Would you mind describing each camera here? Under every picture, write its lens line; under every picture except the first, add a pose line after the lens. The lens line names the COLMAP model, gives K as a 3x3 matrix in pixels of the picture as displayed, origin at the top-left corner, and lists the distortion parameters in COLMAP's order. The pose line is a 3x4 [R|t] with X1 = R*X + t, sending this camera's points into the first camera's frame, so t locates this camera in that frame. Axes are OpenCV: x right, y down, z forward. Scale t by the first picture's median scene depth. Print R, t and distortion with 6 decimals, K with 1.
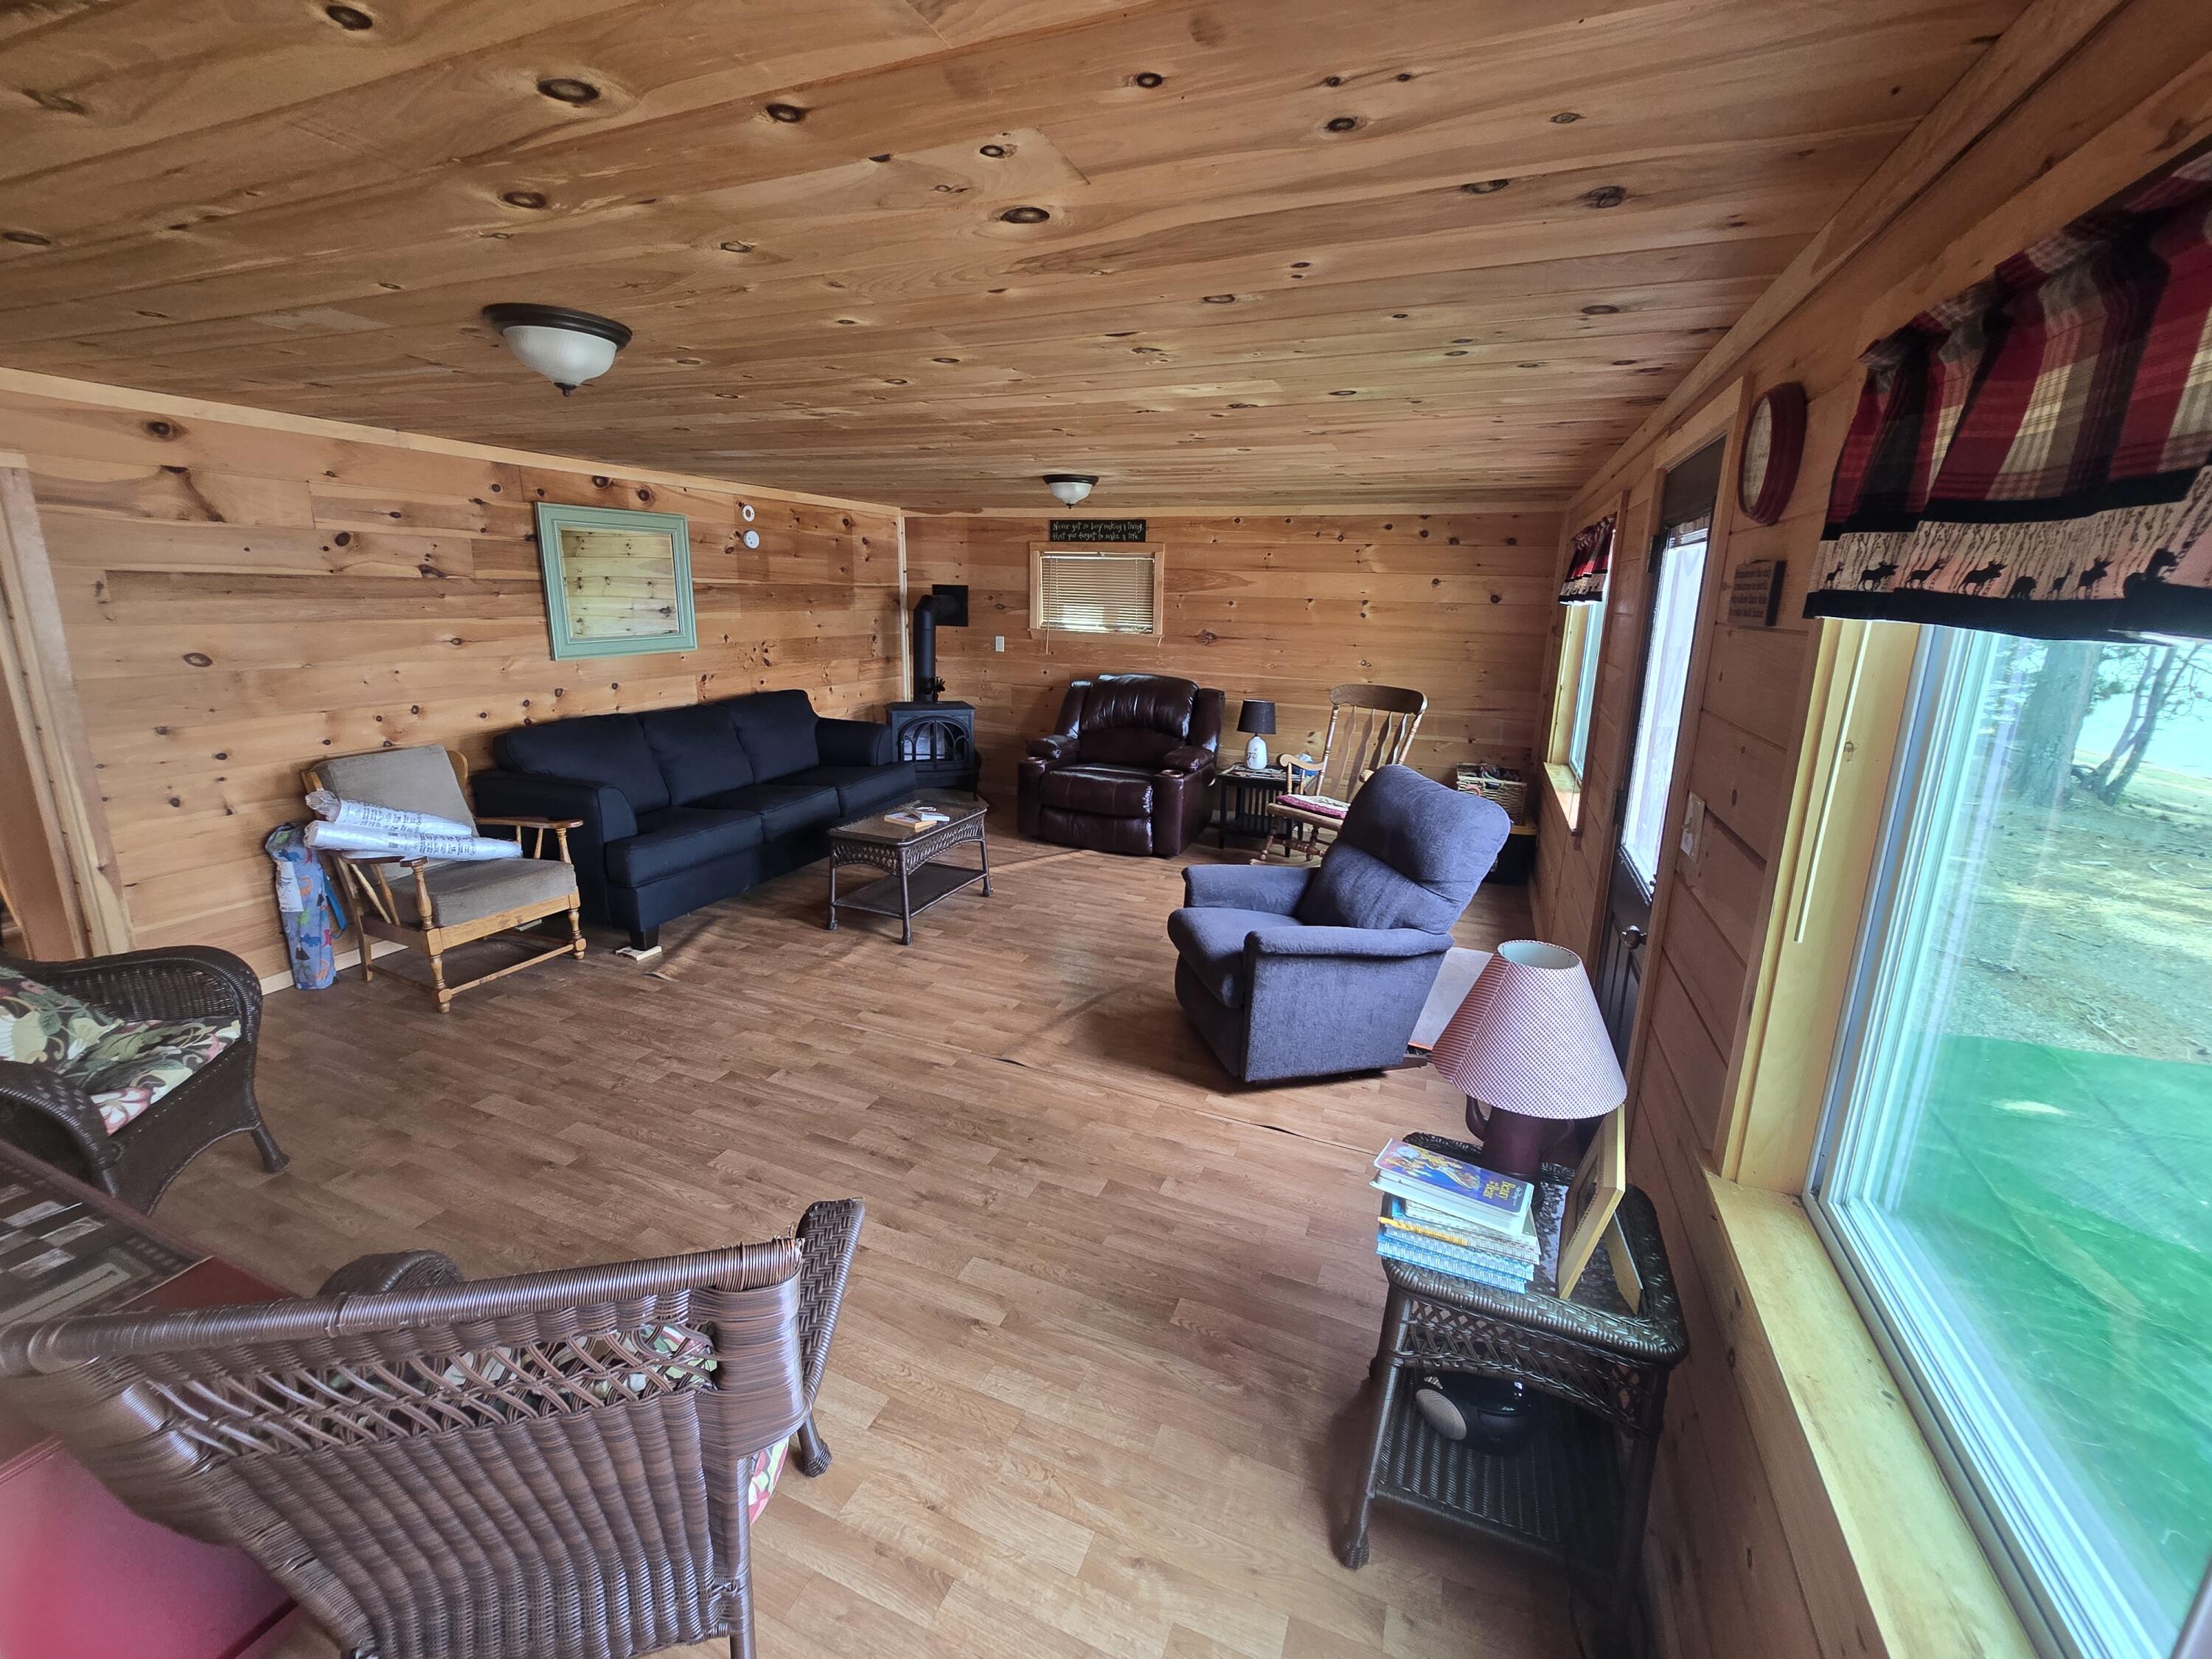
lens RADIAL K [[904.3, 0, 1099.5], [0, 904.3, 812.6], [0, 0, 1]] dist [-0.004681, 0.000703]
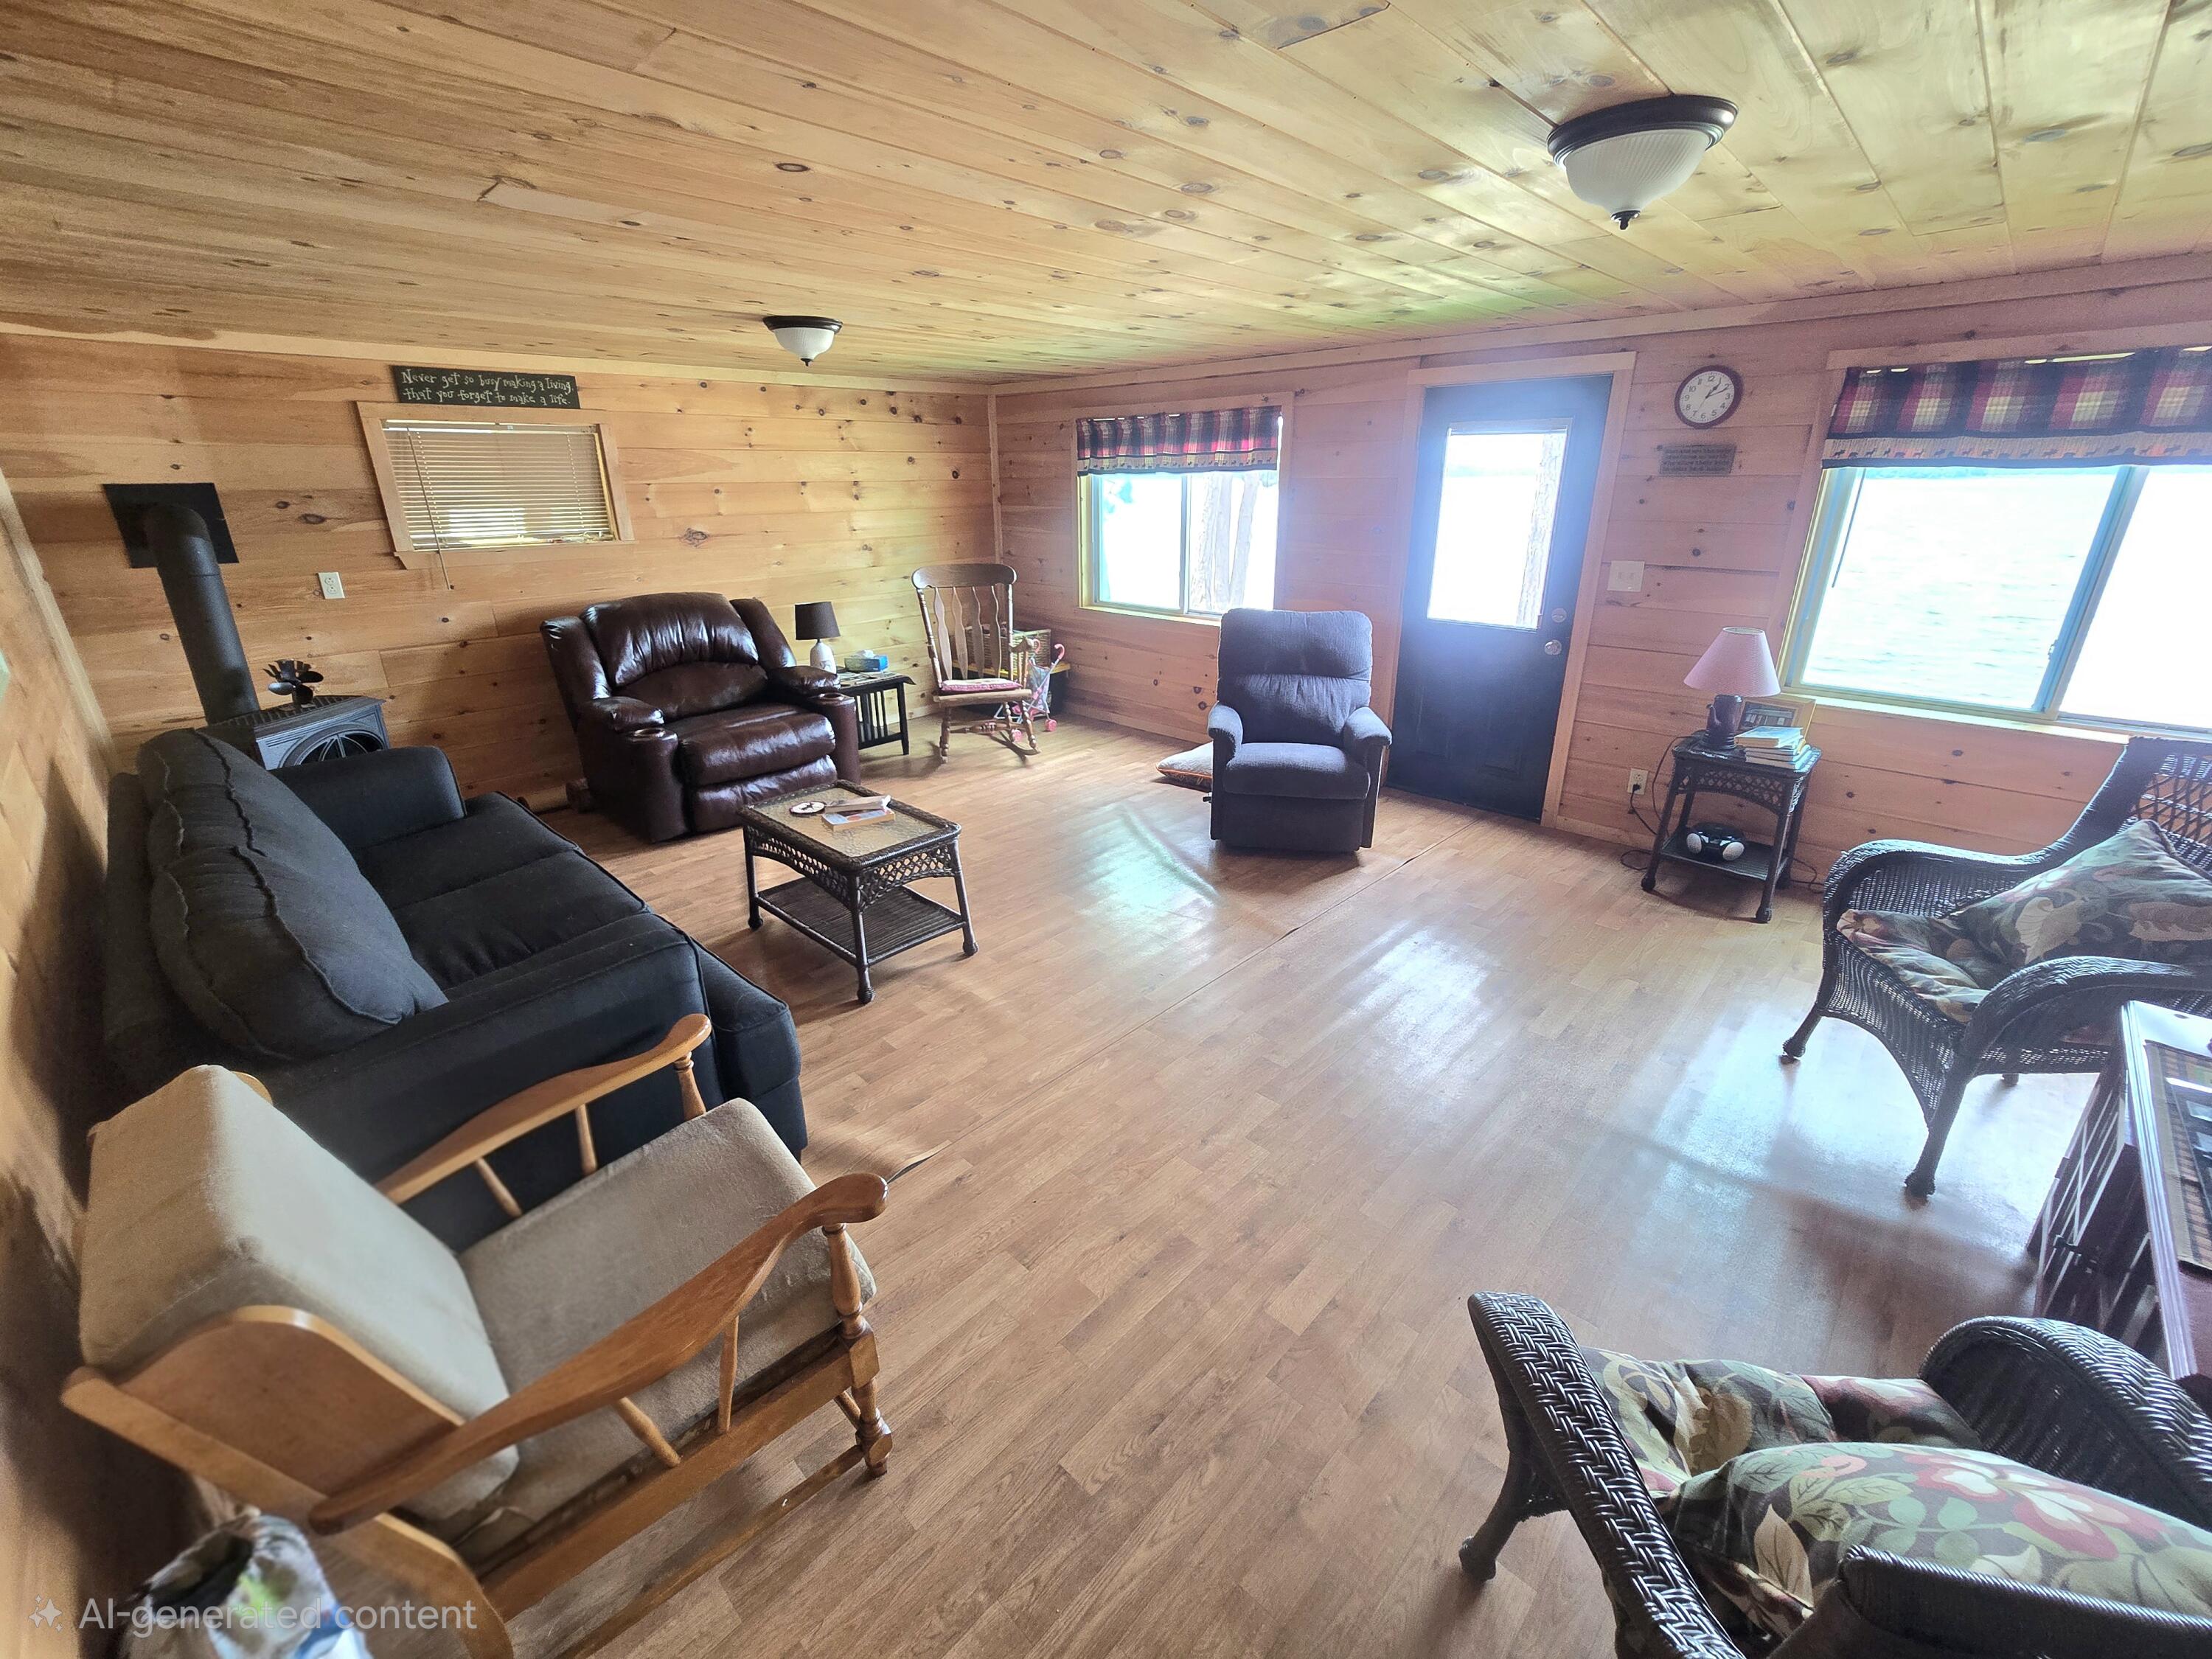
lens RADIAL K [[904.3, 0, 1087.3], [0, 904.3, 817.8], [0, 0, 1]] dist [-0.004681, 0.000703]
pose [[0.374508, -0.355928, 0.856188, -0.524581], [0.242098, 0.928895, 0.280256, -0.102941], [-0.895060, 0.102323, 0.434048, 0.367464]]
